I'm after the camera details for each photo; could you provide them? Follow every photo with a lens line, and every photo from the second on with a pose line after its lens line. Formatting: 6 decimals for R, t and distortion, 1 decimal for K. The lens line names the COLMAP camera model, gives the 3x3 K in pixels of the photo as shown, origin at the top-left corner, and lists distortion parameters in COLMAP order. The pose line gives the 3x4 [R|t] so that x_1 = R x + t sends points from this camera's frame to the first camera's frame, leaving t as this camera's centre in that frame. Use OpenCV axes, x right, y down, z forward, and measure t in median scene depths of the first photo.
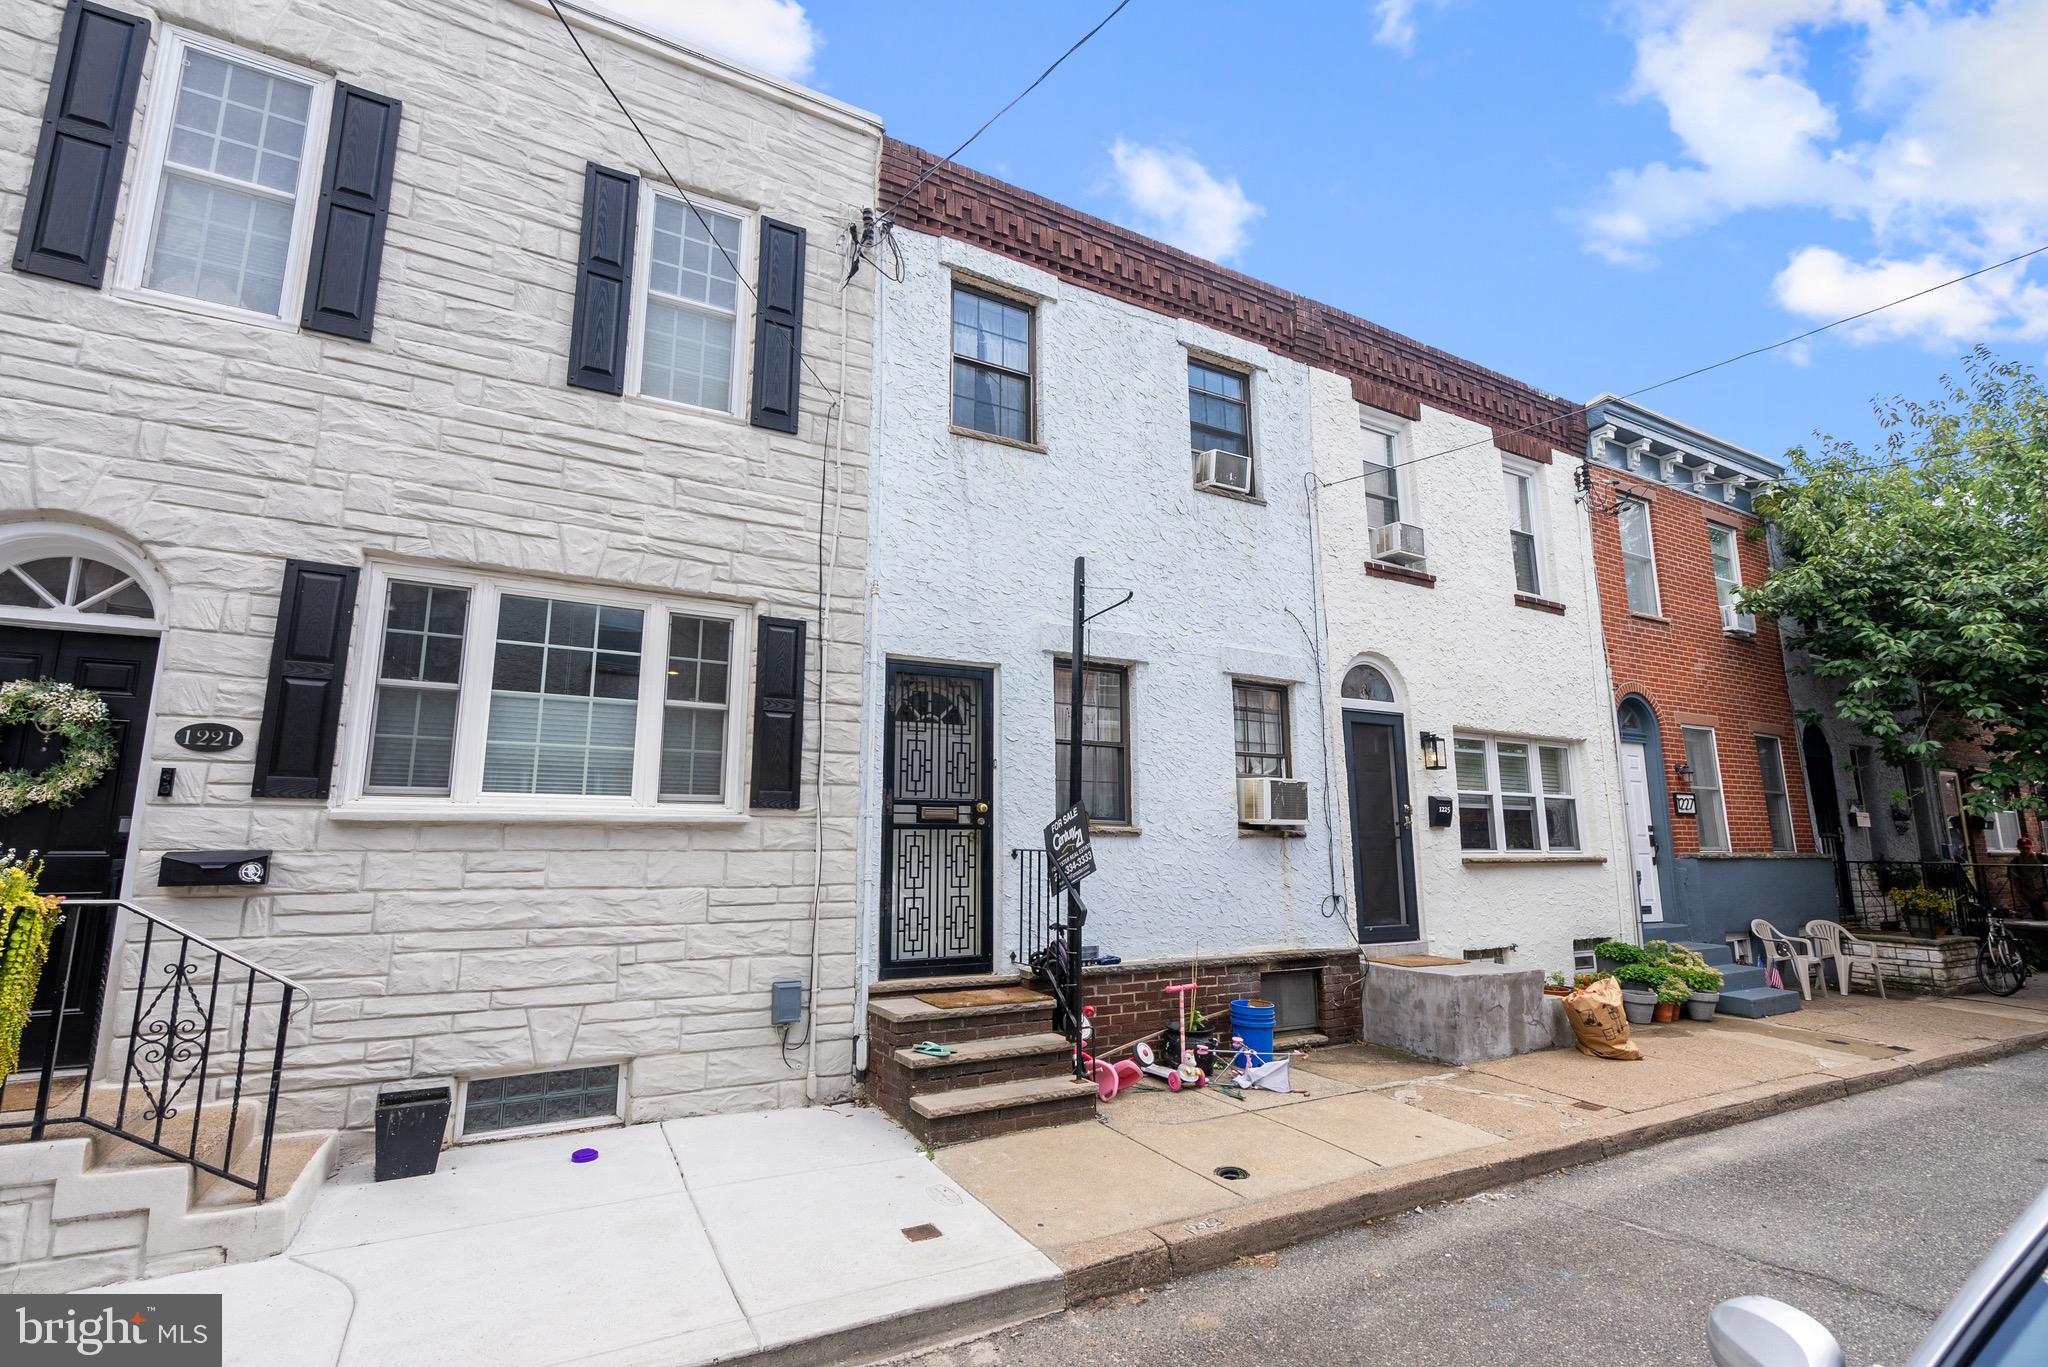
lens RADIAL K [[937.4, 0, 1014.0], [0, 937.4, 686.0], [0, 0, 1]] dist [-0.003735, 0.003434]
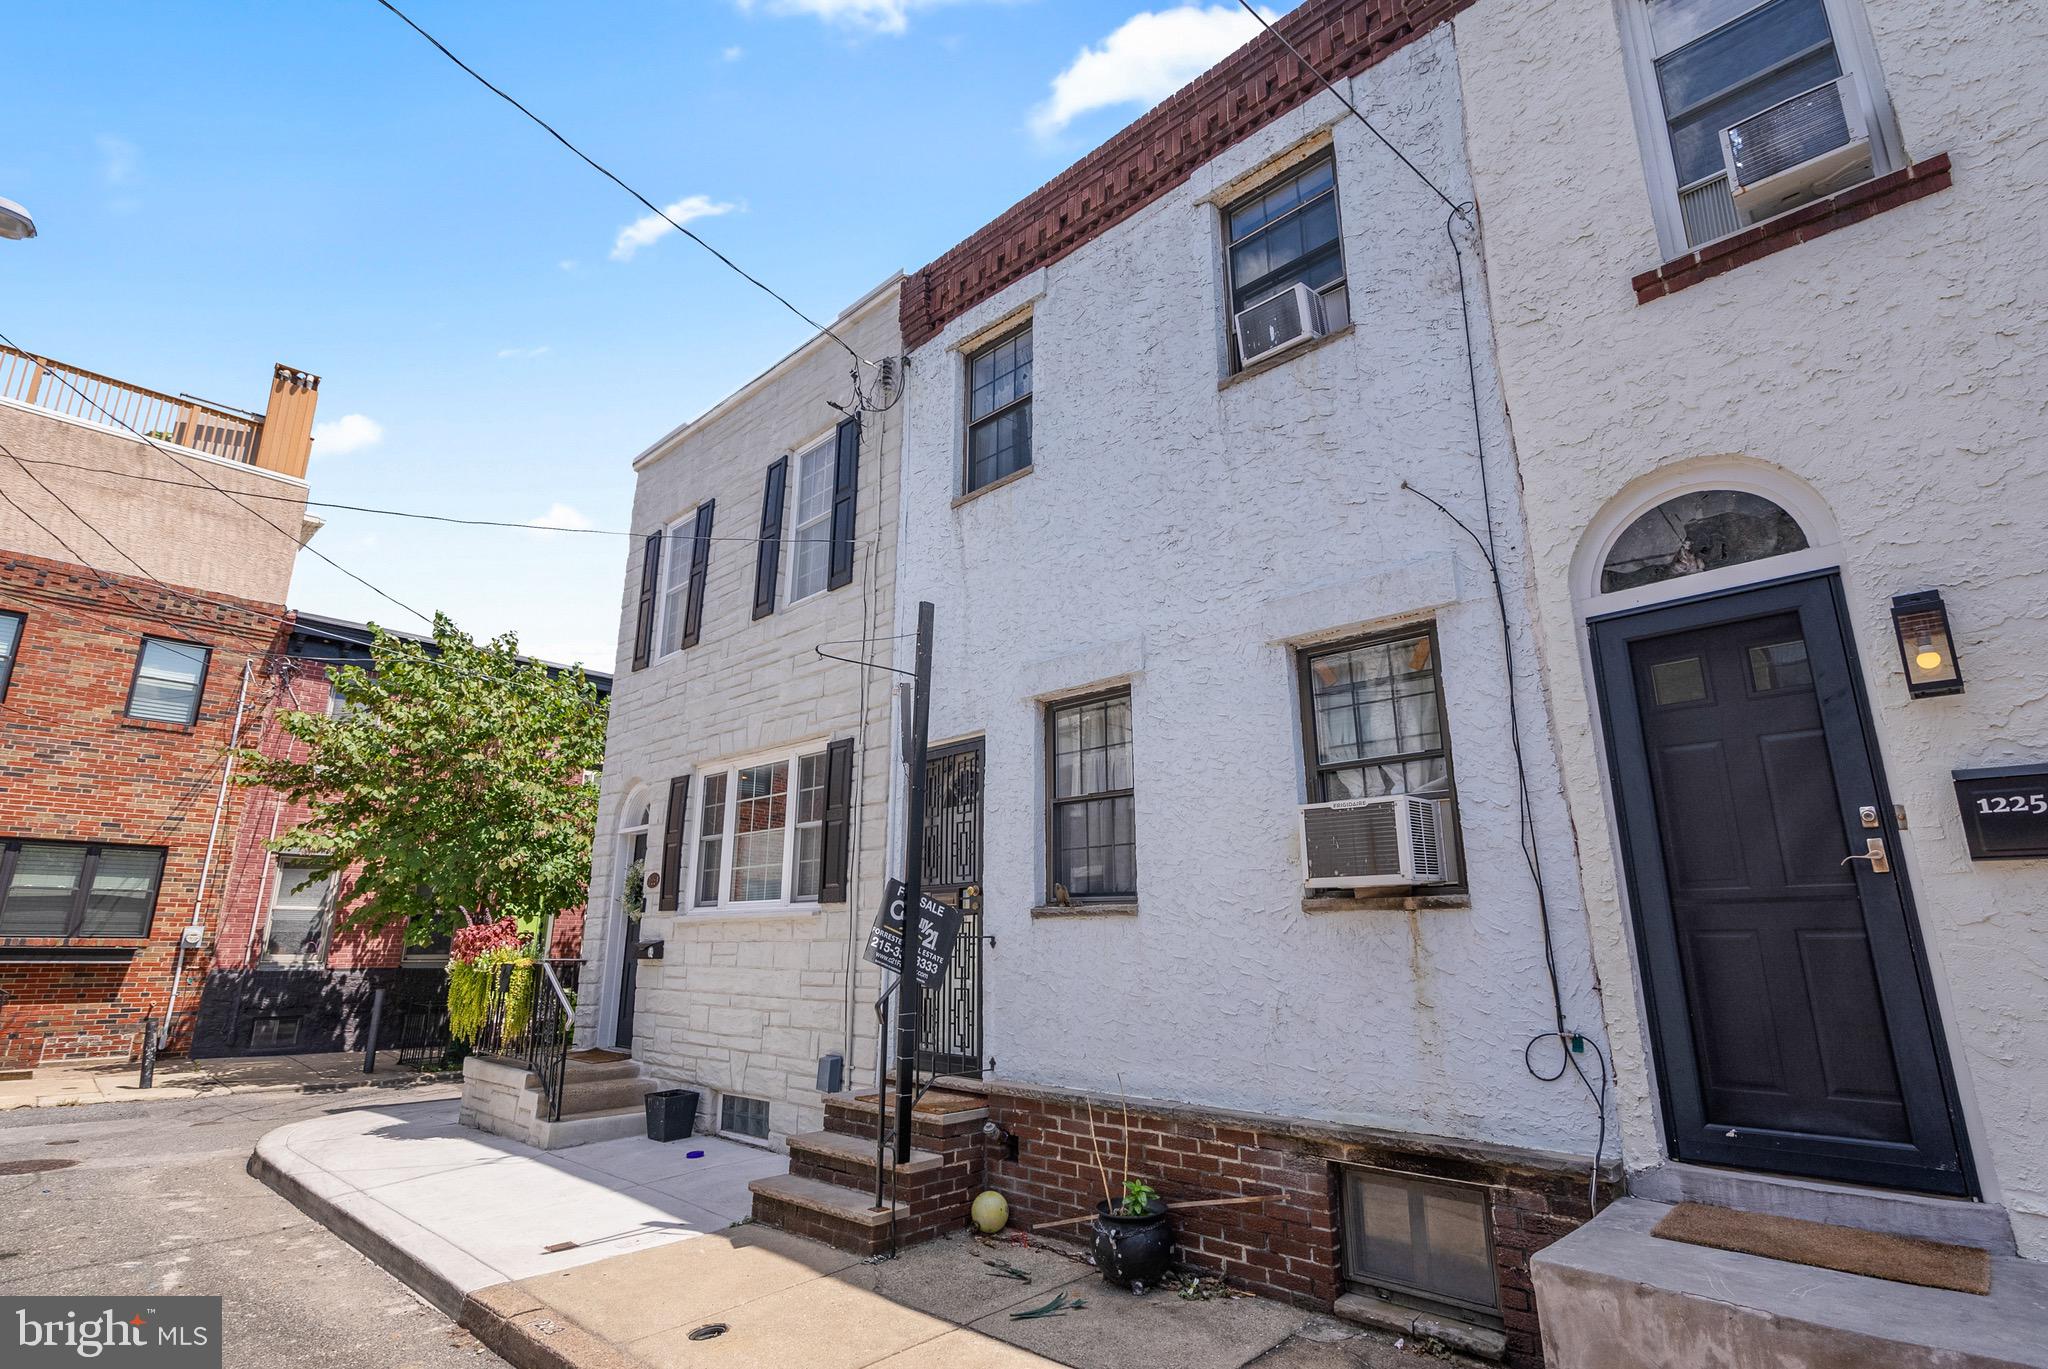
lens RADIAL K [[985.3, 0, 1016.6], [0, 985.3, 687.2], [0, 0, 1]] dist [-0.001054, 0.001640]
pose [[0.298405, -0.244734, -0.922529, 0.843232], [0.161380, 0.965587, -0.203955, 0.130885], [0.940697, -0.088017, 0.327631, 0.689238]]
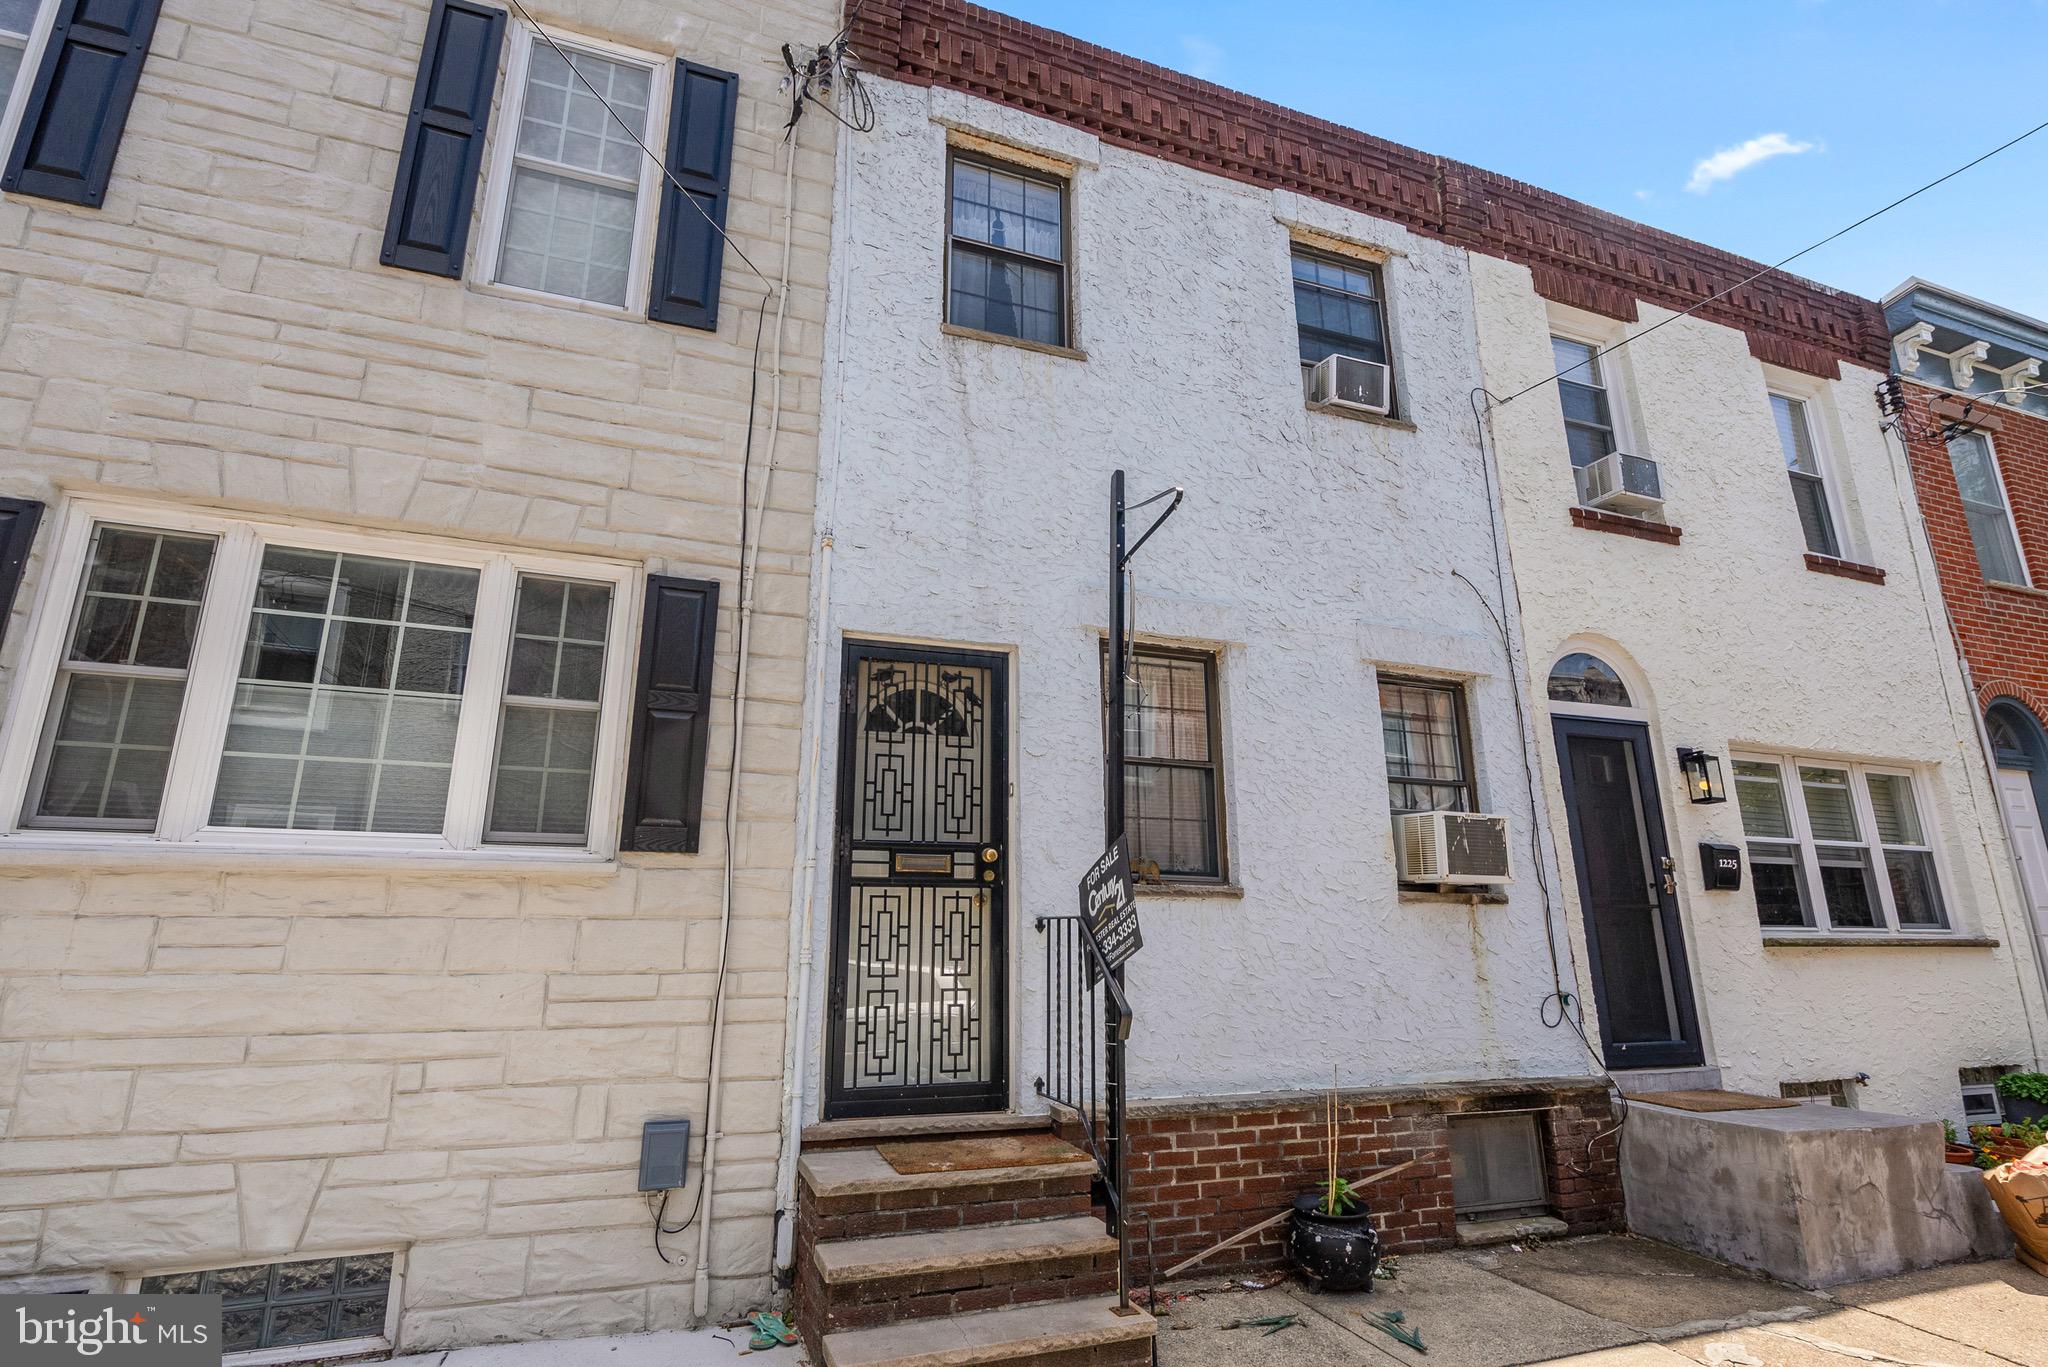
lens RADIAL K [[985.3, 0, 1016.6], [0, 985.3, 686.2], [0, 0, 1]] dist [-0.001054, 0.001640]
pose [[0.987765, -0.039941, -0.150751, 0.088758], [0.027143, 0.995924, -0.086016, 0.065612], [0.153572, 0.080872, 0.984823, 0.277052]]
